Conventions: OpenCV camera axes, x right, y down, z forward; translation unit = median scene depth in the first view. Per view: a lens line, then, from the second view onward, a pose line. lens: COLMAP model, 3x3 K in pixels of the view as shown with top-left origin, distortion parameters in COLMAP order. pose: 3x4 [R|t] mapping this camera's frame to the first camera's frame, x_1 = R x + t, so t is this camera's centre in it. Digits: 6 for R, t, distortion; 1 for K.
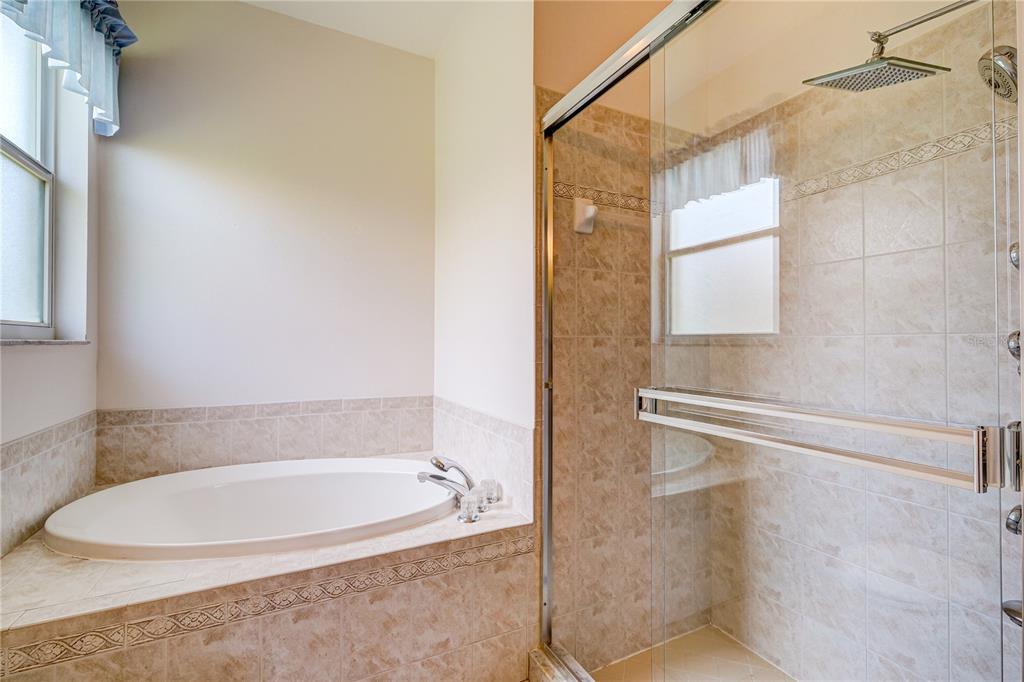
lens RADIAL K [[449.1, 0, 513.5], [0, 449.1, 337.7], [0, 0, 1]] dist [-0.003124, -0.000111]
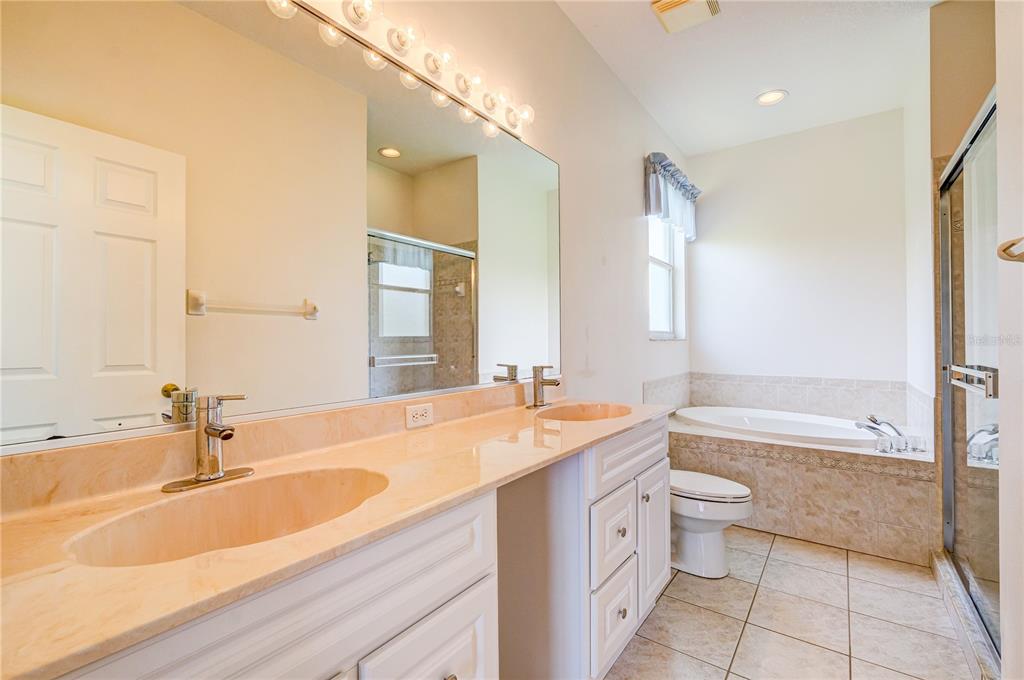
lens RADIAL K [[449.1, 0, 513.5], [0, 449.1, 336.7], [0, 0, 1]] dist [-0.003124, -0.000111]
pose [[0.450755, -0.011617, -0.892572, 0.734039], [0.017352, 0.999840, -0.004250, -0.011548], [0.892479, -0.013572, 0.450884, -0.869264]]
